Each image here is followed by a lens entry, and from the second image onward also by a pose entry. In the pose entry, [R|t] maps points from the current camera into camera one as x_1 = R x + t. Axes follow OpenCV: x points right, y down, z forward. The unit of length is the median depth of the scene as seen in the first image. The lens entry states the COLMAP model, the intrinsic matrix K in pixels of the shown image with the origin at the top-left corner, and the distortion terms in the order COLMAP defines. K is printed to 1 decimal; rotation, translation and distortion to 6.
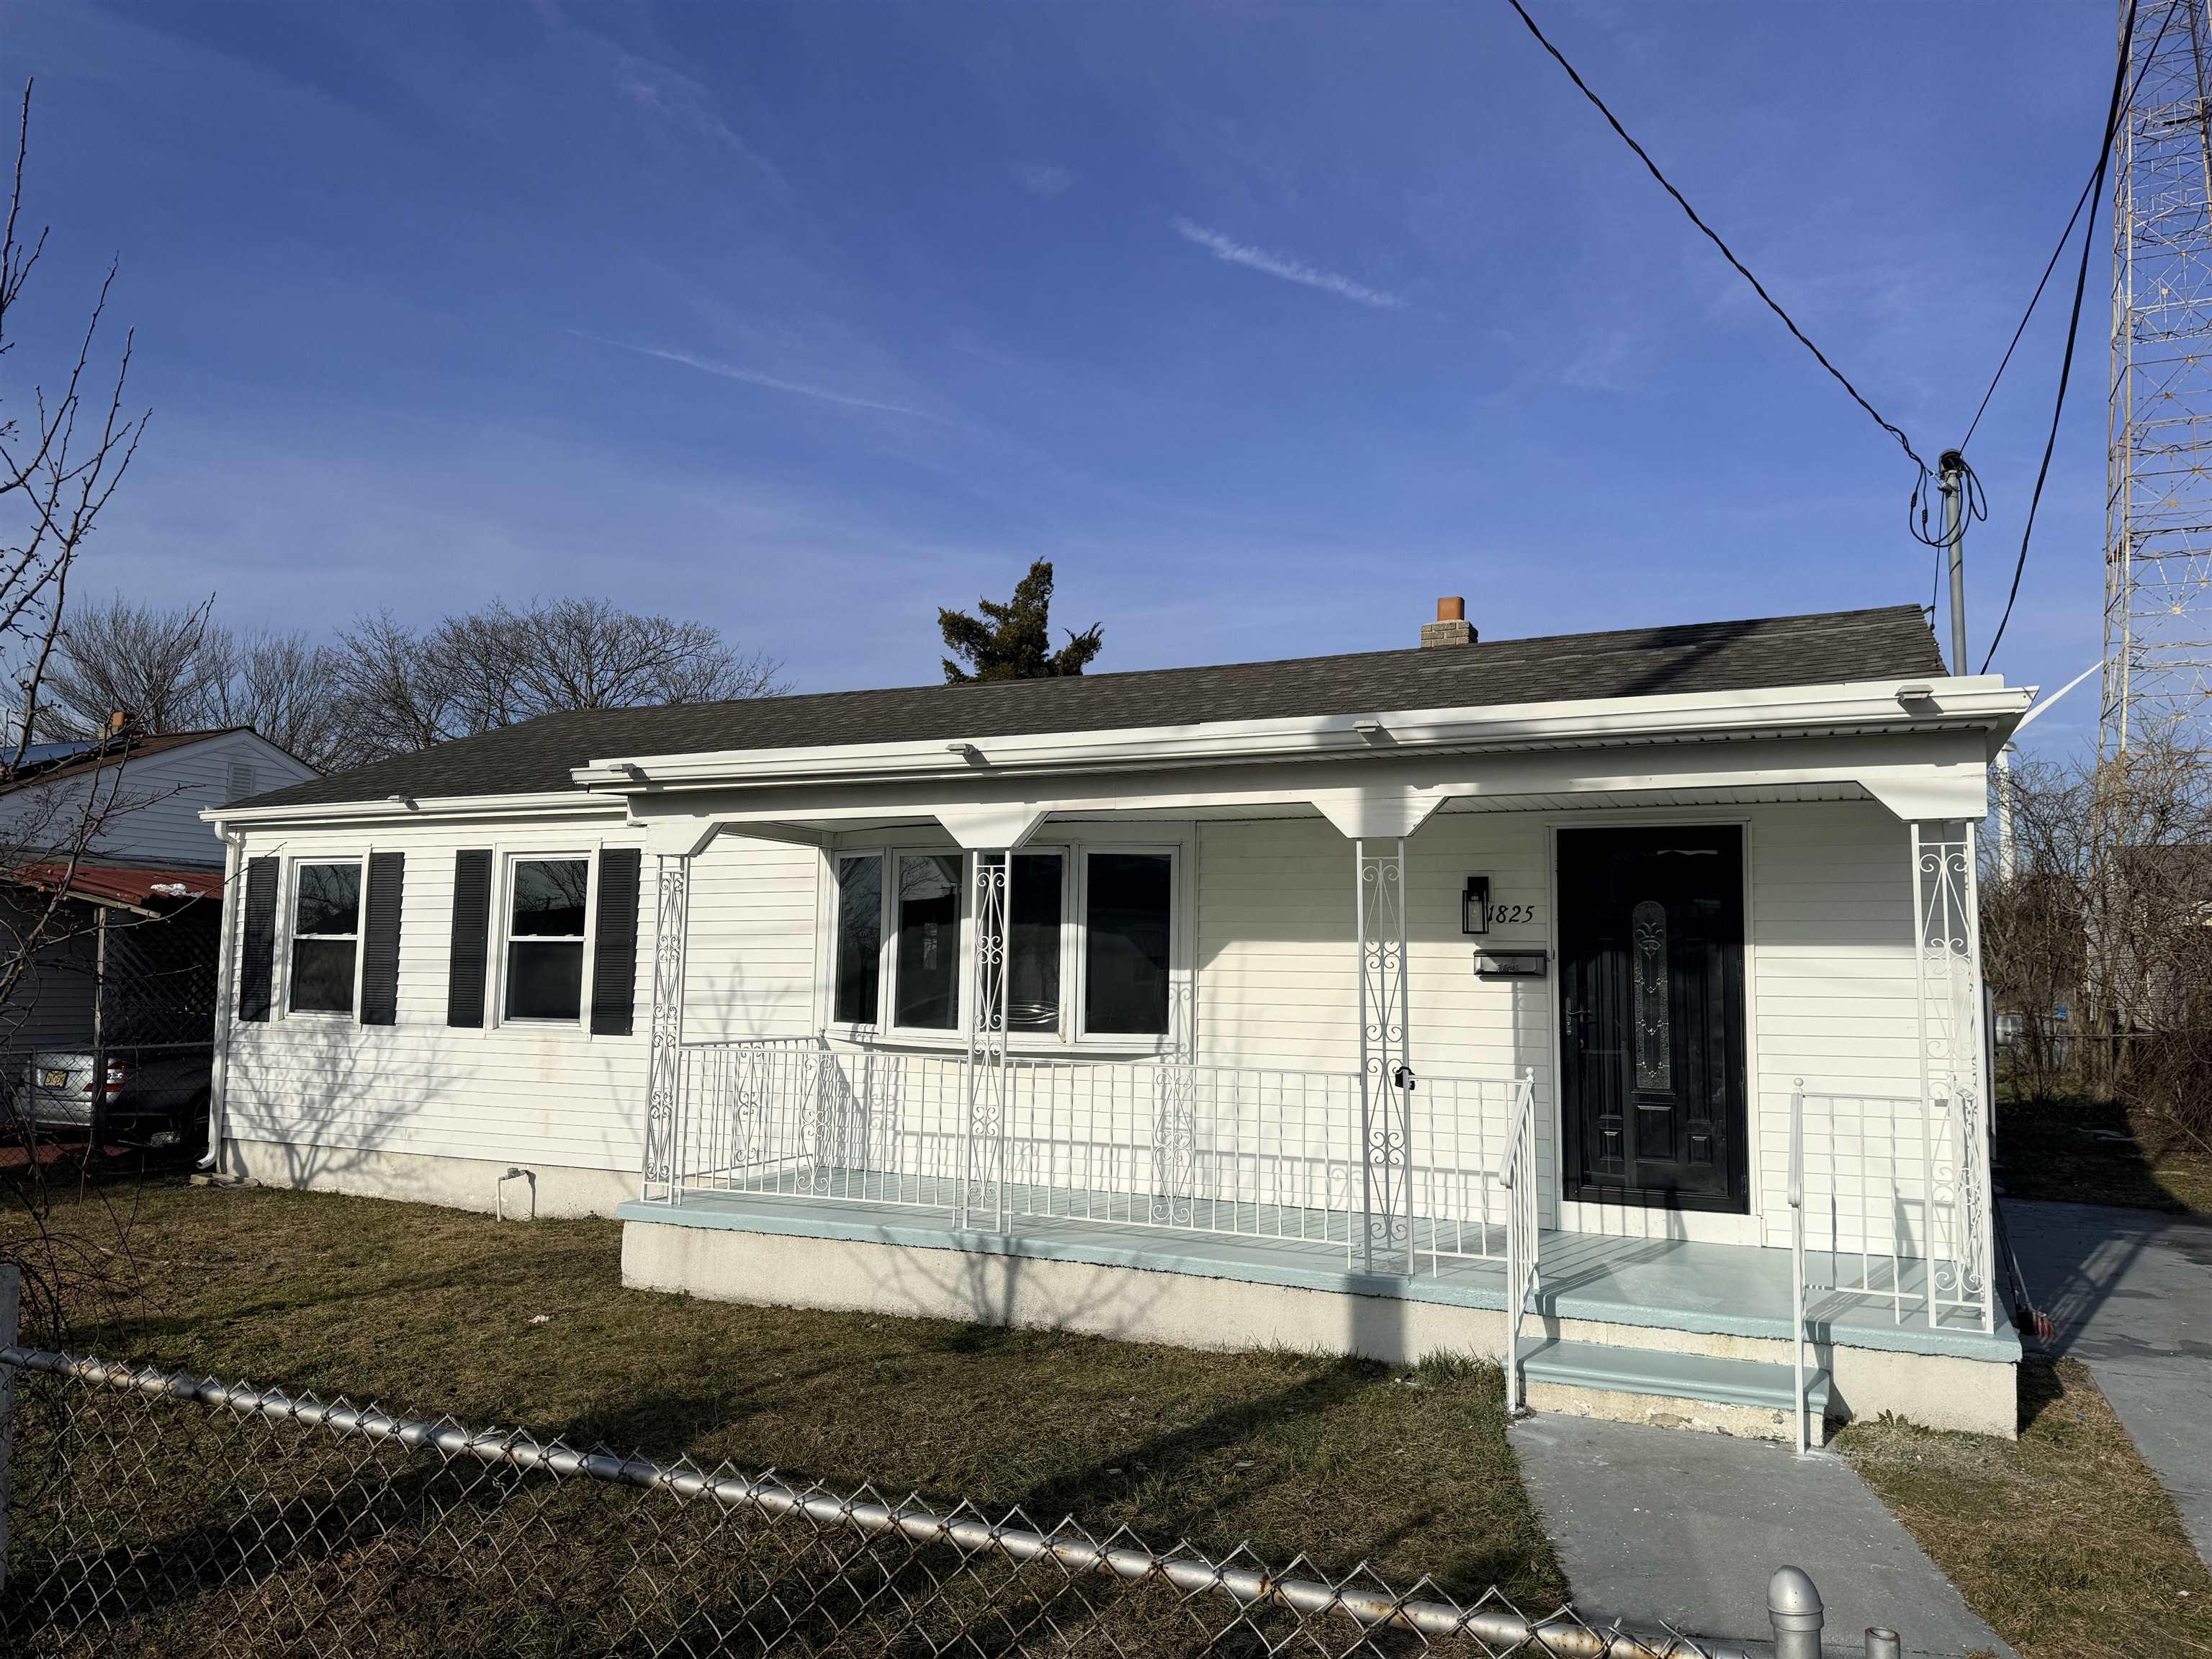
lens RADIAL K [[1558.4, 0, 1106.0], [0, 1558.4, 829.5], [0, 0, 1]] dist [0.120024, -0.186575]
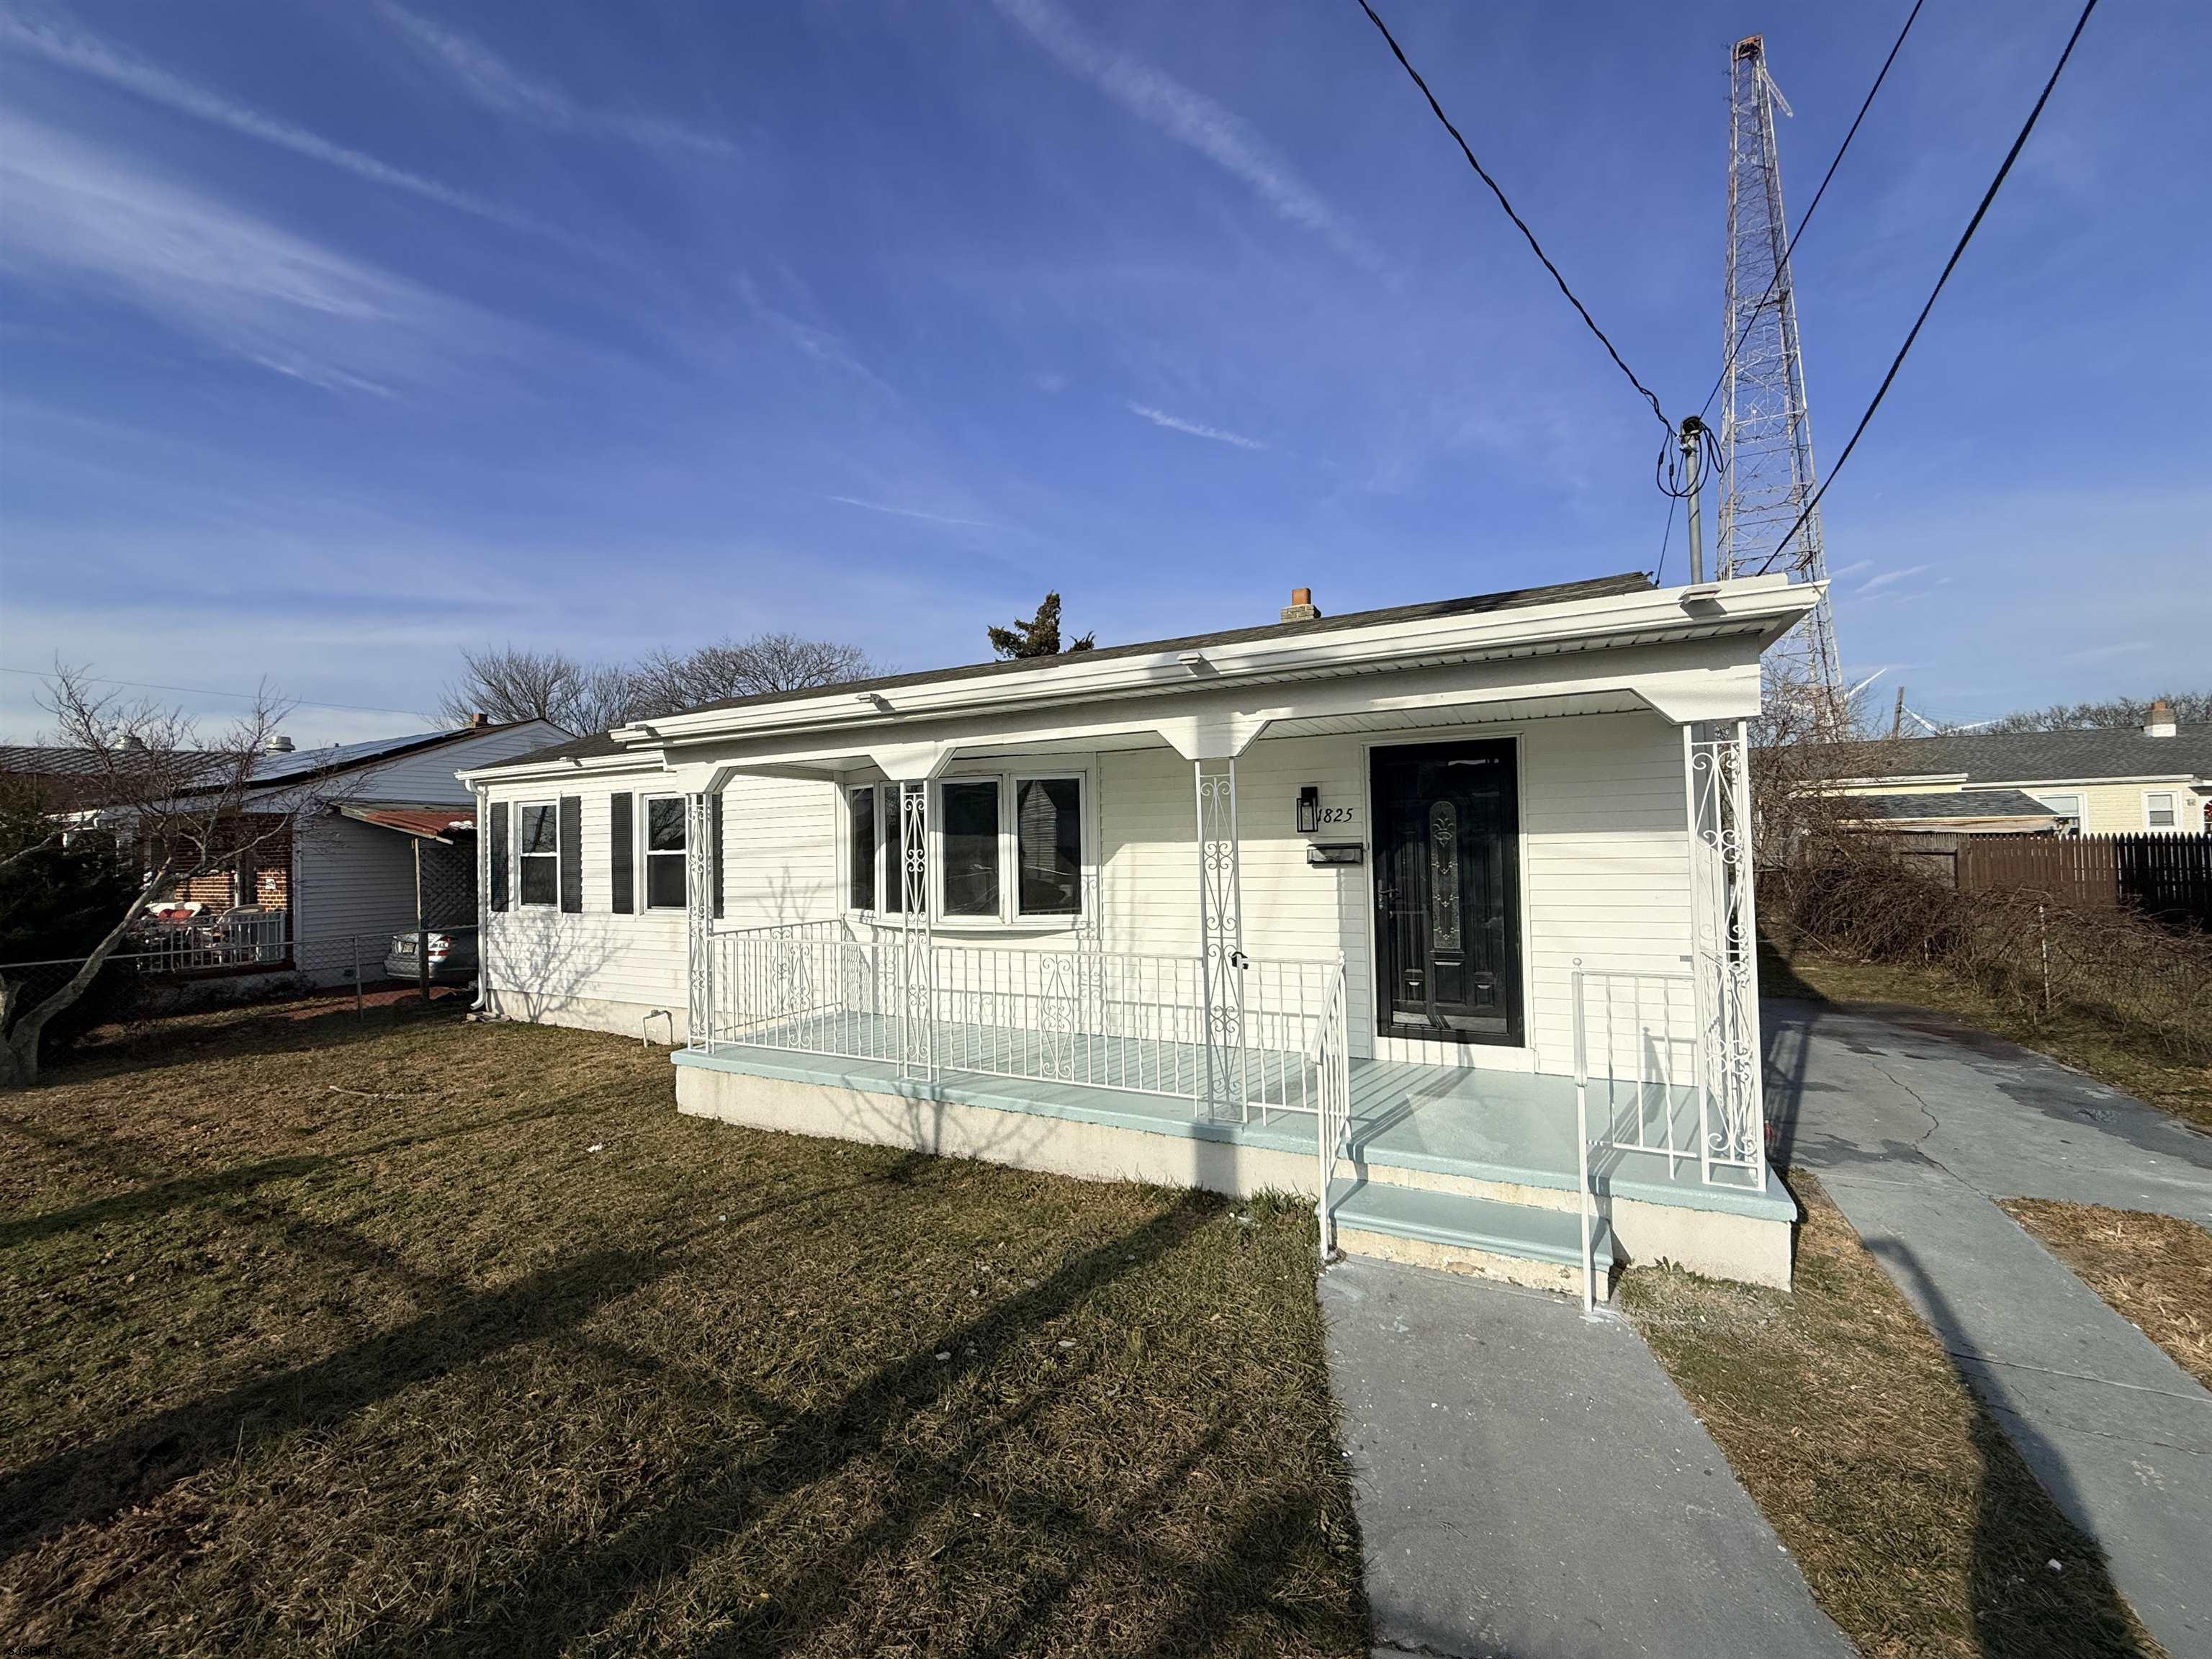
lens RADIAL K [[879.7, 0, 1106.0], [0, 879.7, 829.5], [0, 0, 1]] dist [0.001417, 0.000333]
pose [[0.998715, -0.035971, -0.035691, 0.100813], [0.038529, 0.996531, 0.073763, 0.005709], [0.032913, -0.075043, 0.996637, 0.292239]]
